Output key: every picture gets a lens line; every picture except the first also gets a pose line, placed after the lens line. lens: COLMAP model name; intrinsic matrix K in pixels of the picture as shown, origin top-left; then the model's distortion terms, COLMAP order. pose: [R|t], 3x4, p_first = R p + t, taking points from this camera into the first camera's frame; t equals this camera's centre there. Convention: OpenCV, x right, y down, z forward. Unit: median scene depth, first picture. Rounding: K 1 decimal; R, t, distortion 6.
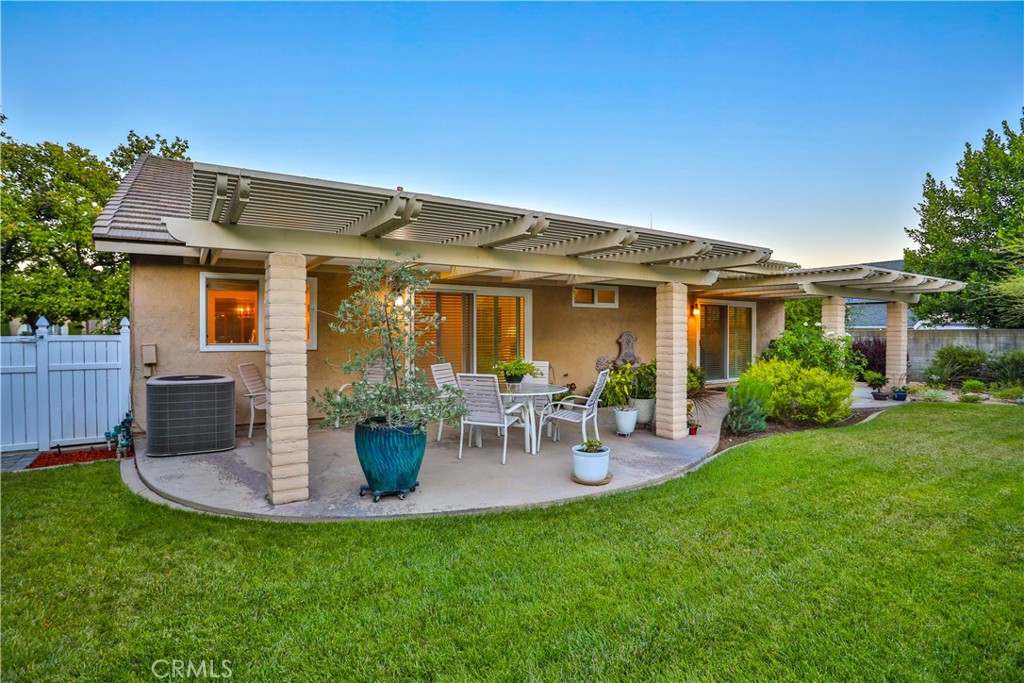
lens RADIAL K [[498.3, 0, 532.1], [0, 498.3, 342.0], [0, 0, 1]] dist [-0.005841, 0.000498]
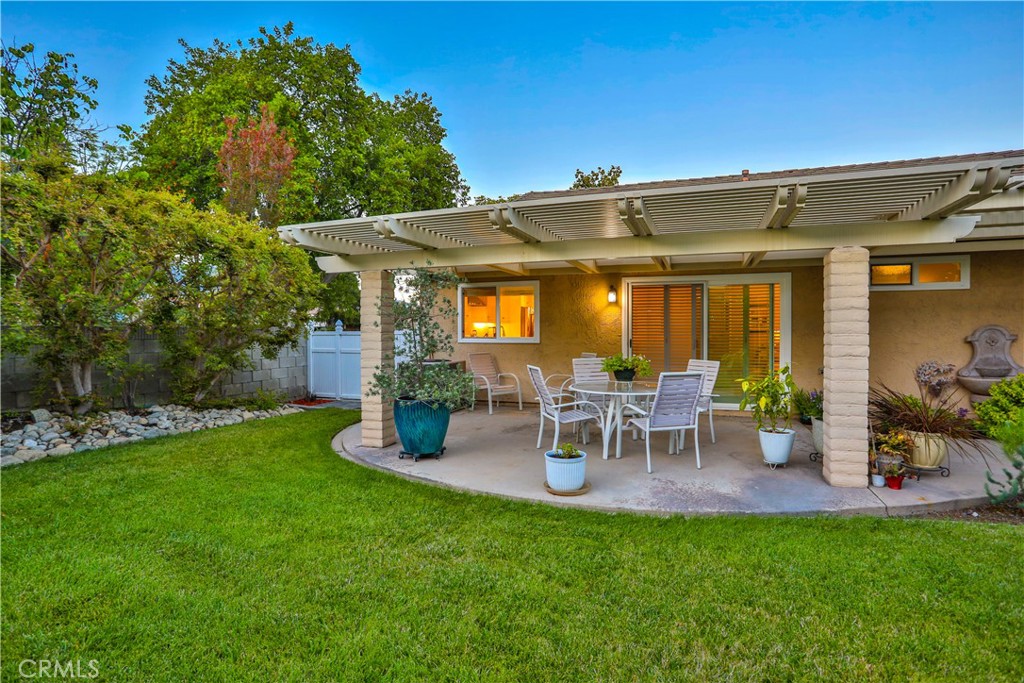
lens RADIAL K [[498.3, 0, 532.1], [0, 498.3, 342.0], [0, 0, 1]] dist [-0.005841, 0.000498]
pose [[0.624010, 0.010485, -0.781346, 0.557547], [-0.011403, 0.999926, 0.004311, 0.007675], [0.781334, 0.006220, 0.624083, 0.284800]]
